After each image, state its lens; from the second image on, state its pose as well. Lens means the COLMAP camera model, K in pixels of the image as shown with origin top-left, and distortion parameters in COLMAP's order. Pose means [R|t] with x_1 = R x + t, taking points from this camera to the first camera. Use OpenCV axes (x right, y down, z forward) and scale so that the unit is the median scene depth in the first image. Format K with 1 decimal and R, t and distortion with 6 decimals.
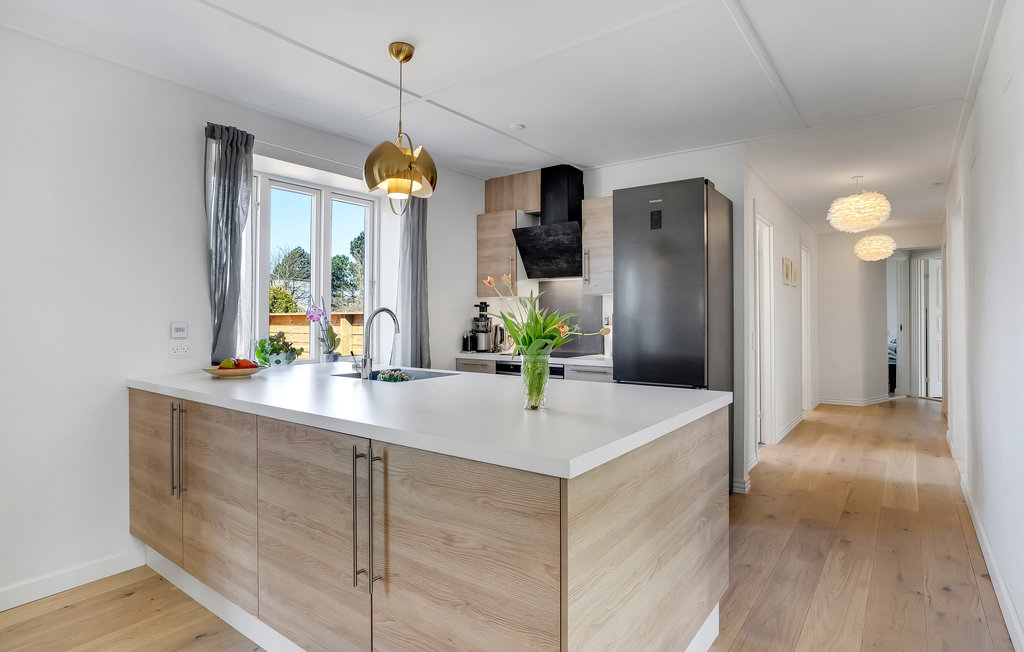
lens RADIAL K [[522.2, 0, 516.0], [0, 522.2, 319.9], [0, 0, 1]] dist [-0.020907, 0.003124]
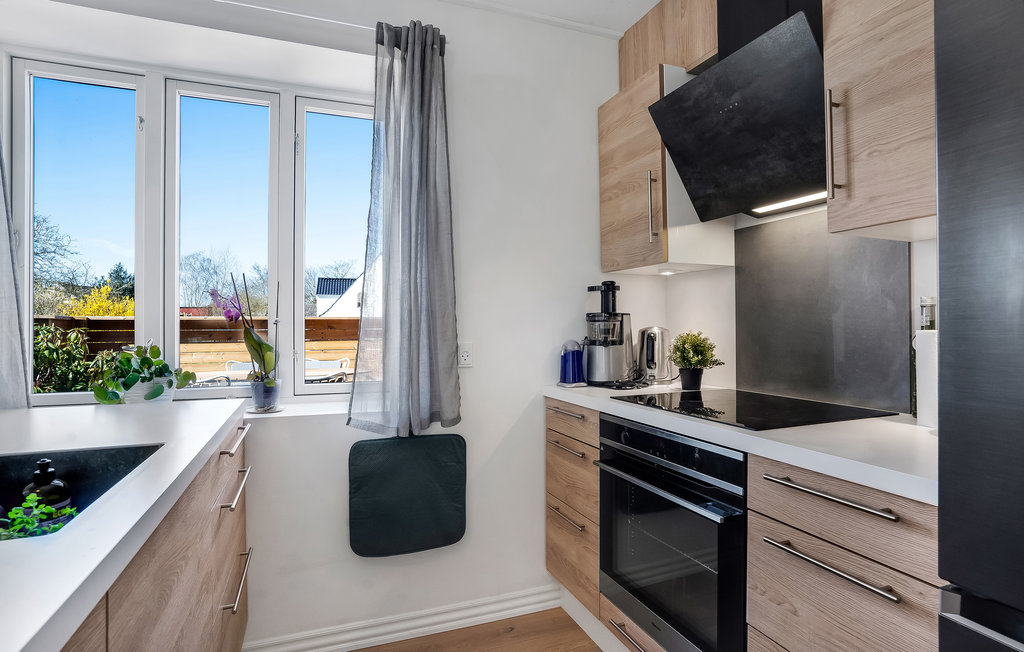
lens RADIAL K [[522.3, 0, 491.3], [0, 522.3, 321.9], [0, 0, 1]] dist [-0.031904, 0.005783]
pose [[0.838450, -0.008374, -0.544914, 0.113467], [0.003770, 0.999947, -0.009566, 0.007645], [0.544965, 0.005966, 0.838437, 0.553250]]
